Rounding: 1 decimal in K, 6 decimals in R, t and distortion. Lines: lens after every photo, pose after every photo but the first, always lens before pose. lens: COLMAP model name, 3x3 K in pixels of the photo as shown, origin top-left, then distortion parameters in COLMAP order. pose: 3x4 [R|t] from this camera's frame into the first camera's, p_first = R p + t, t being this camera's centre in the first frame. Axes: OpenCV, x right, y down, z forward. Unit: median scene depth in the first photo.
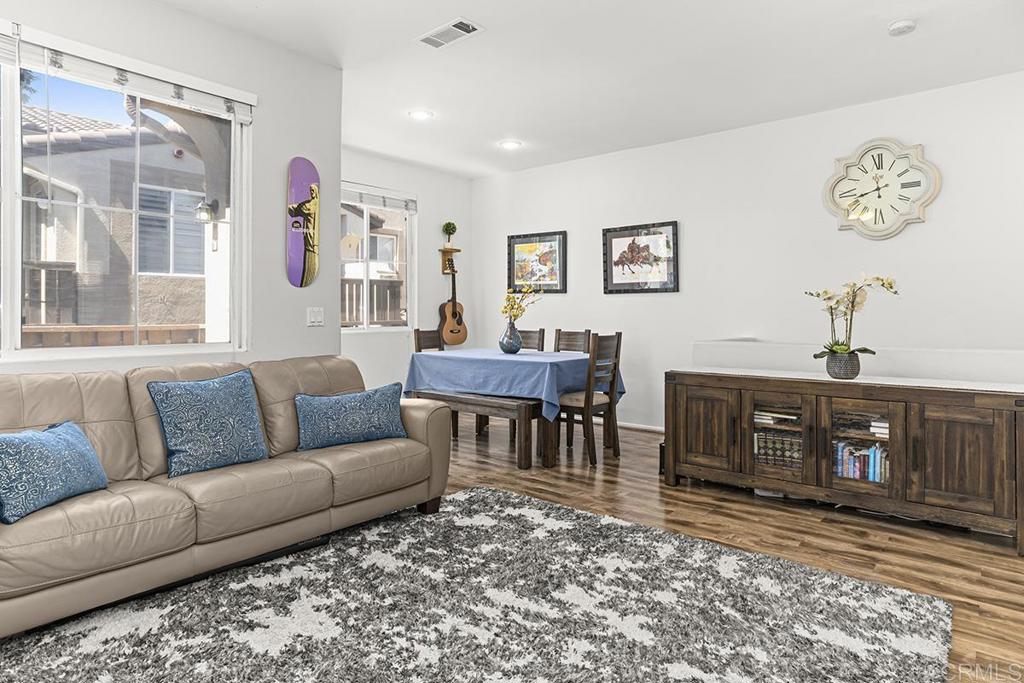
lens RADIAL K [[593.4, 0, 512.0], [0, 593.4, 317.3], [0, 0, 1]] dist [-0.039971, 0.031066]
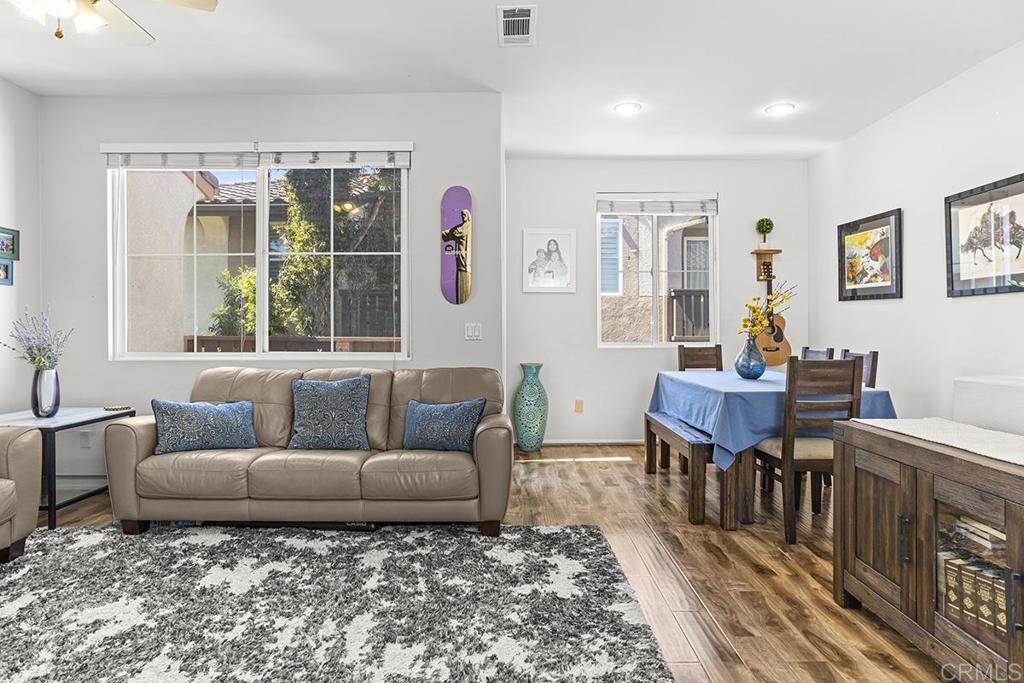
lens RADIAL K [[586.9, 0, 512.0], [0, 586.9, 341.5], [0, 0, 1]] dist [-0.055181, 0.046218]
pose [[0.644319, 0.015975, -0.764590, 0.599085], [-0.003023, 0.999827, 0.018343, -0.002480], [0.764751, -0.009507, 0.644256, 0.409911]]
